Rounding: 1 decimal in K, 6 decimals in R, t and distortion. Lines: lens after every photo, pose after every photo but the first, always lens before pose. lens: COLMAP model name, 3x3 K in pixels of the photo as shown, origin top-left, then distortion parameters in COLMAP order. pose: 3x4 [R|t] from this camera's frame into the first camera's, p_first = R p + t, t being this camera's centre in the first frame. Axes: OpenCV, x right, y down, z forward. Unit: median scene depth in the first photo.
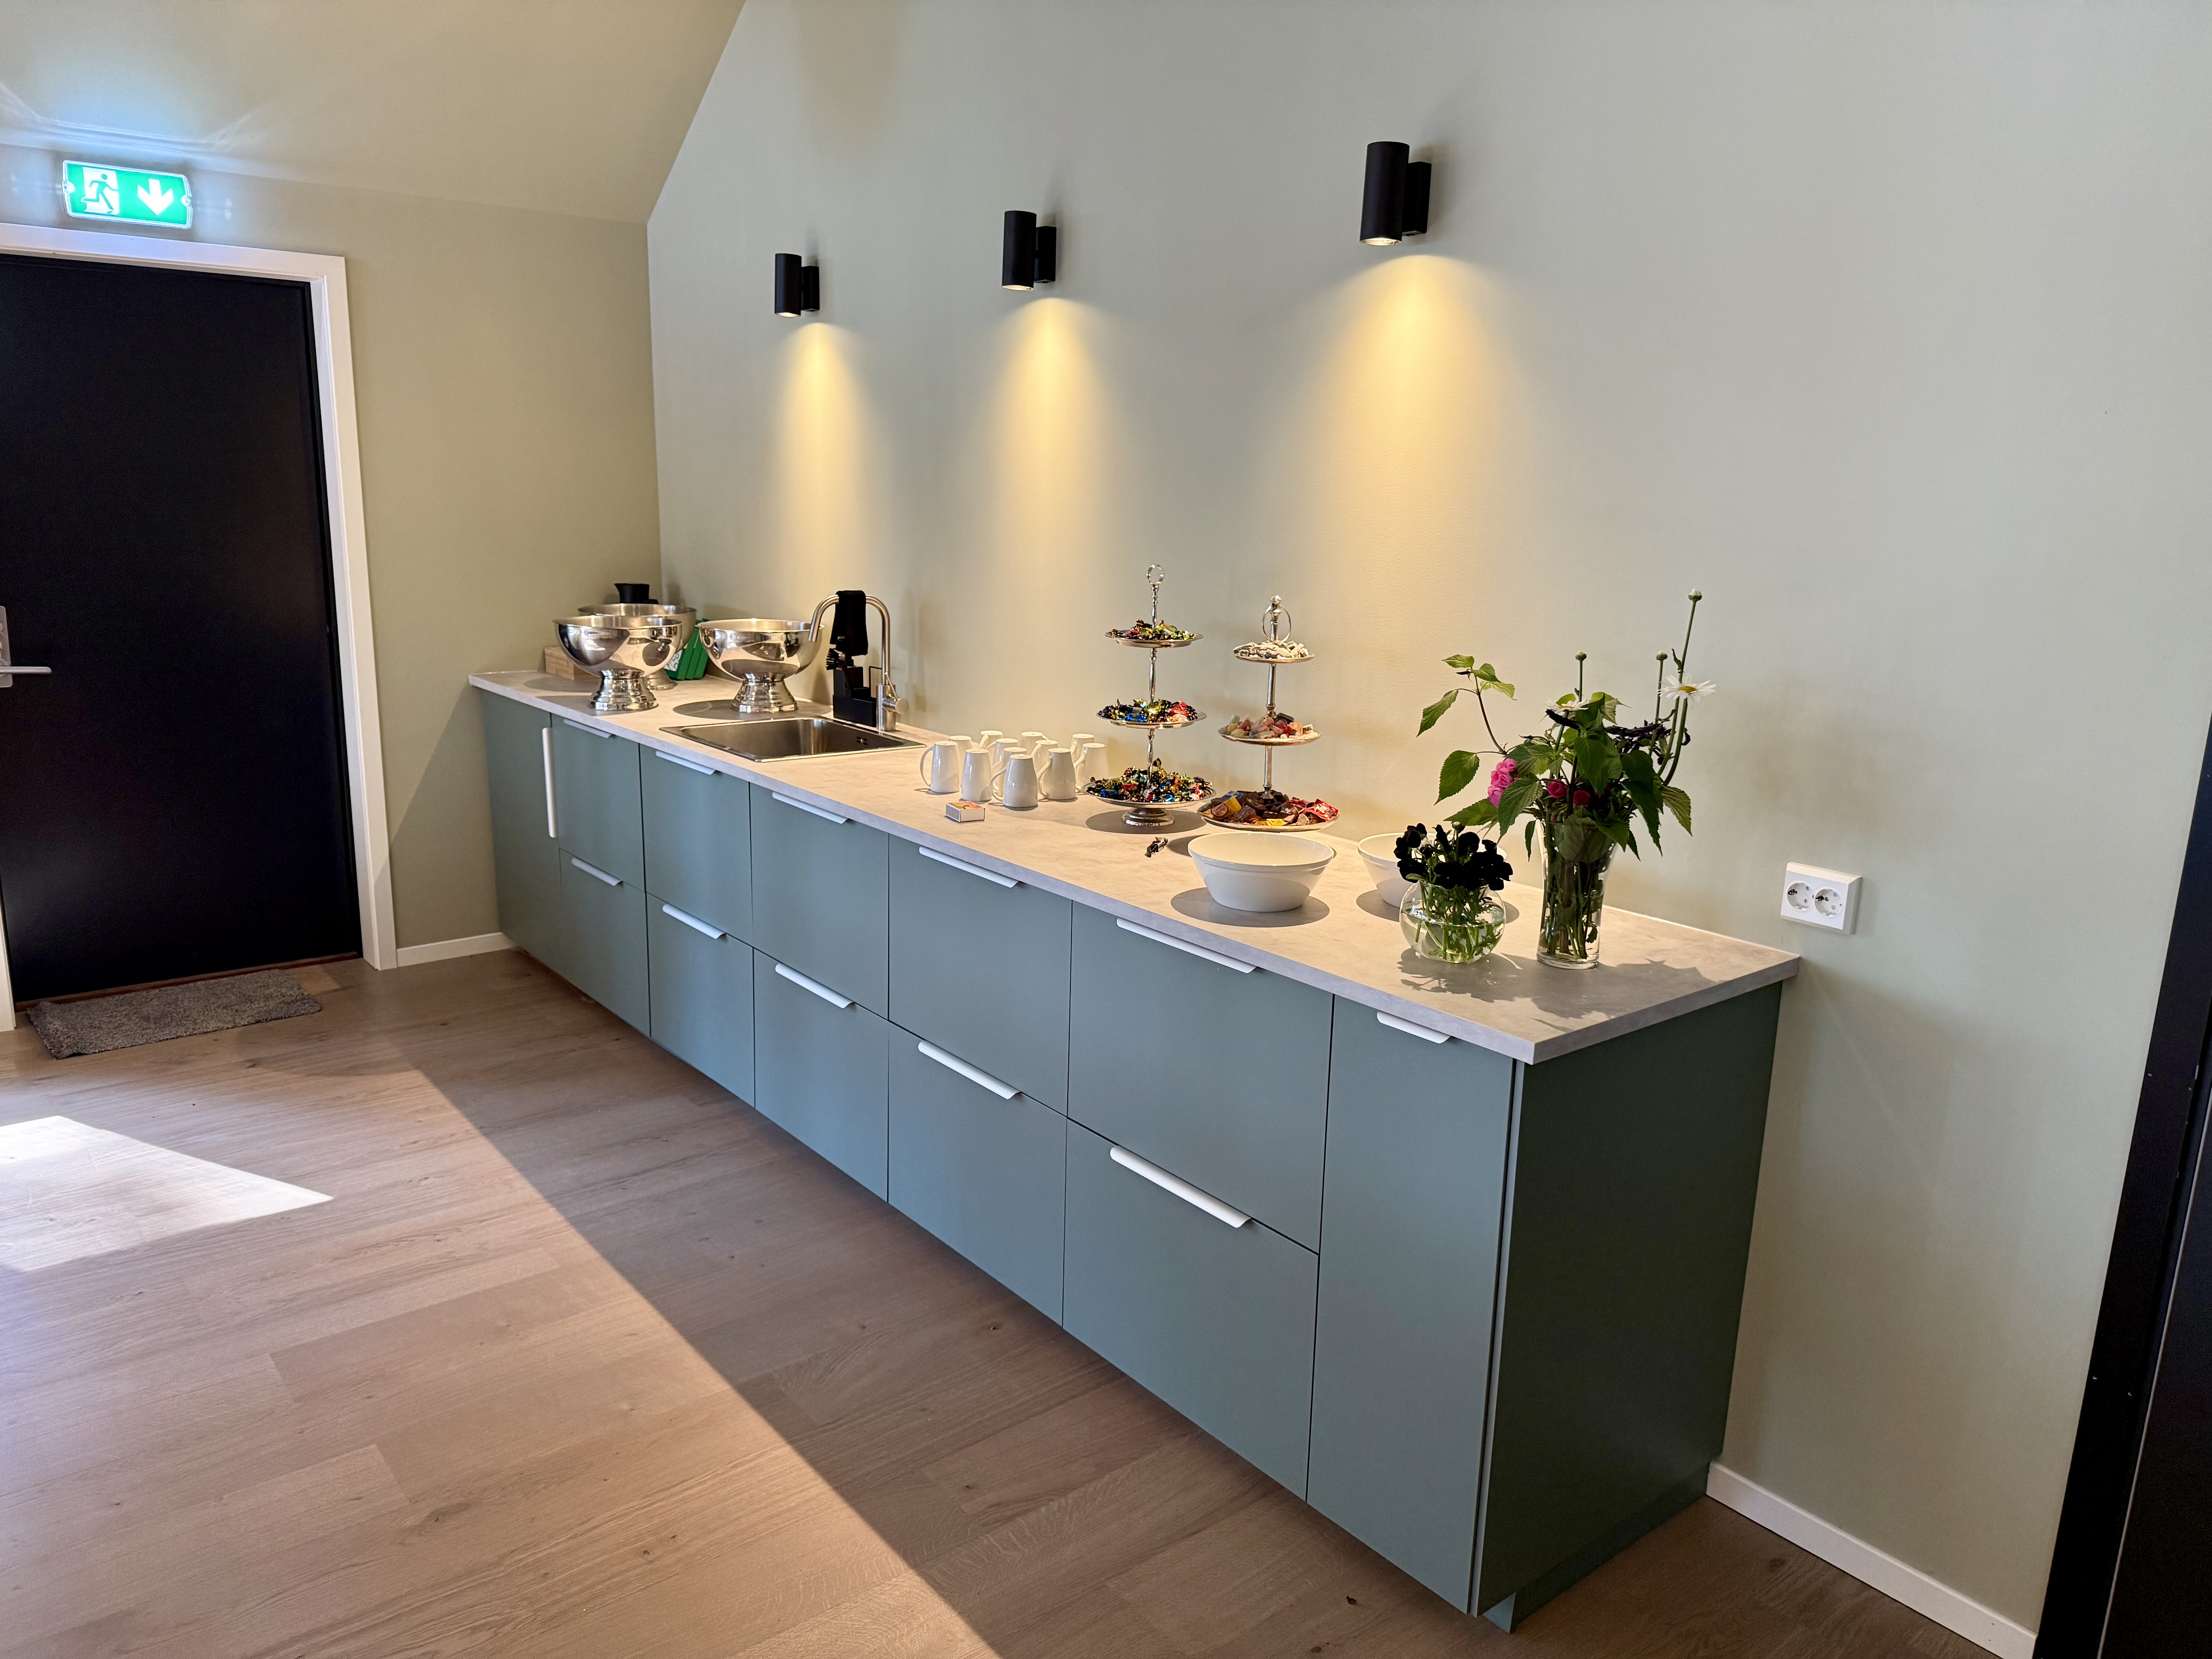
lens RADIAL K [[1543.0, 0, 1104.1], [0, 1543.0, 828.9], [0, 0, 1]] dist [0.062172, -0.079629]
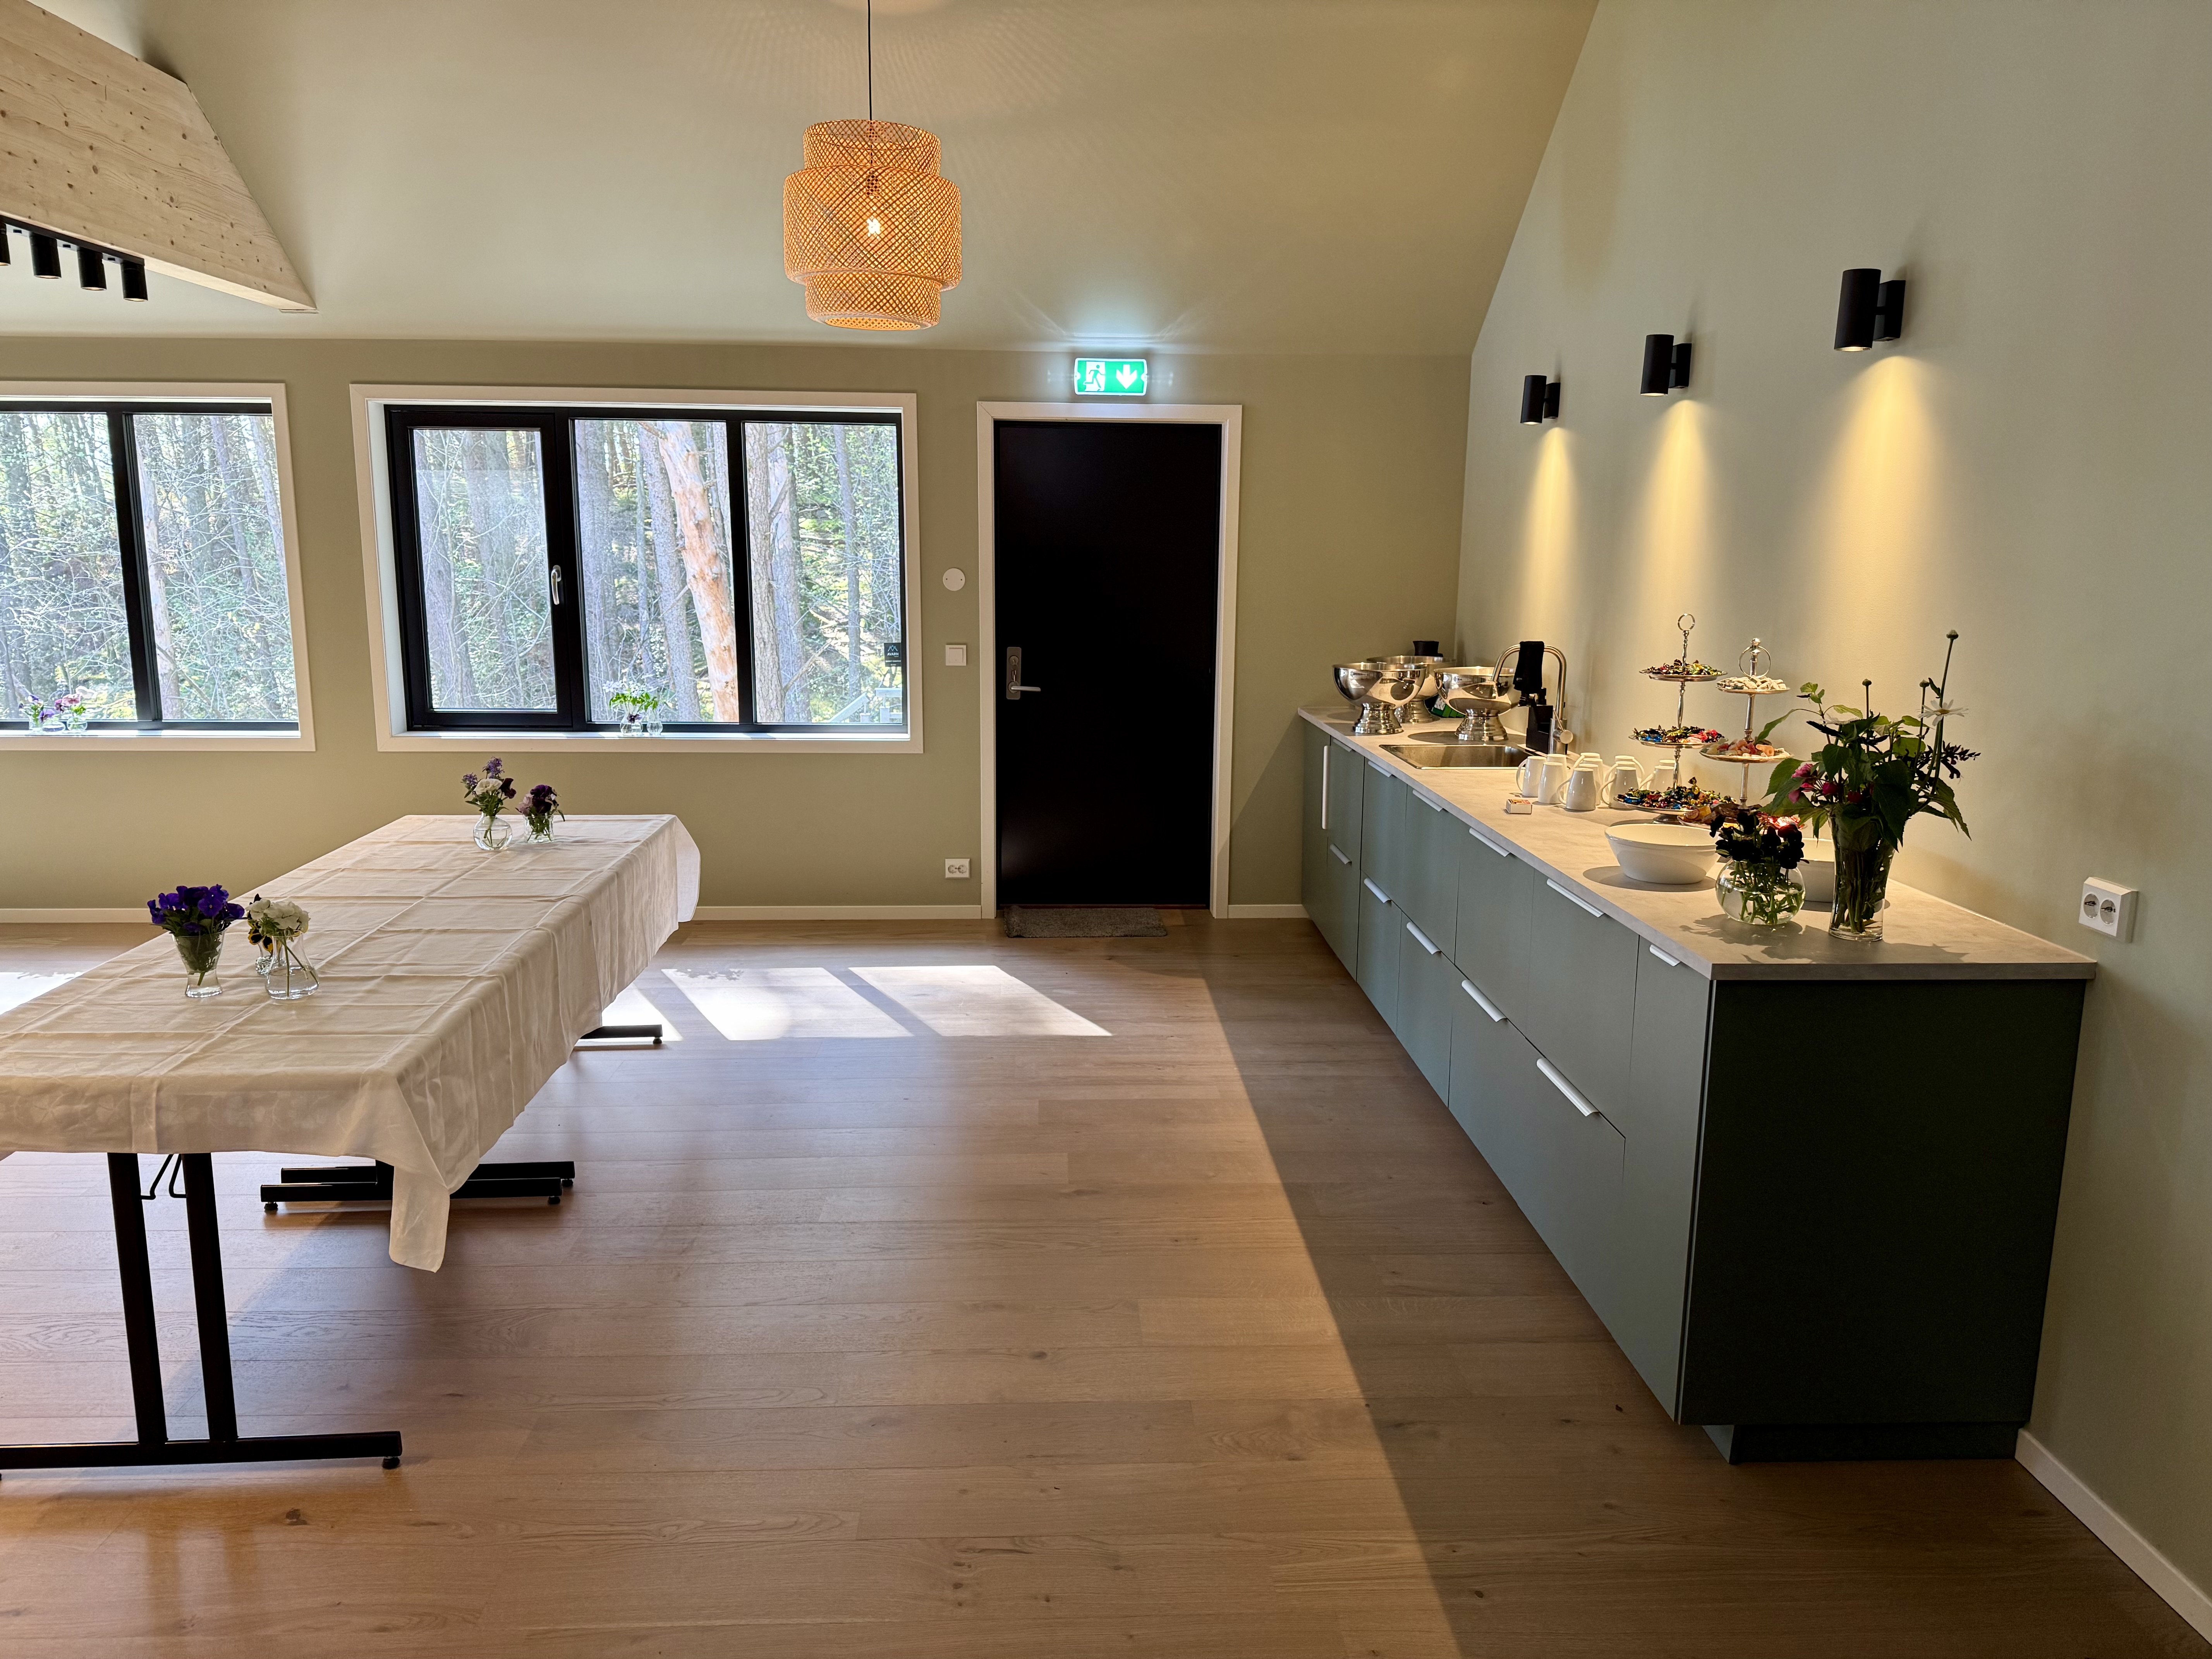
lens RADIAL K [[1543.0, 0, 1094.5], [0, 1543.0, 836.3], [0, 0, 1]] dist [0.062172, -0.079629]
pose [[0.796769, 0.091166, -0.597368, 0.315875], [-0.118248, 0.992965, -0.006181, 0.049549], [0.592602, 0.075562, 0.801943, -0.192093]]
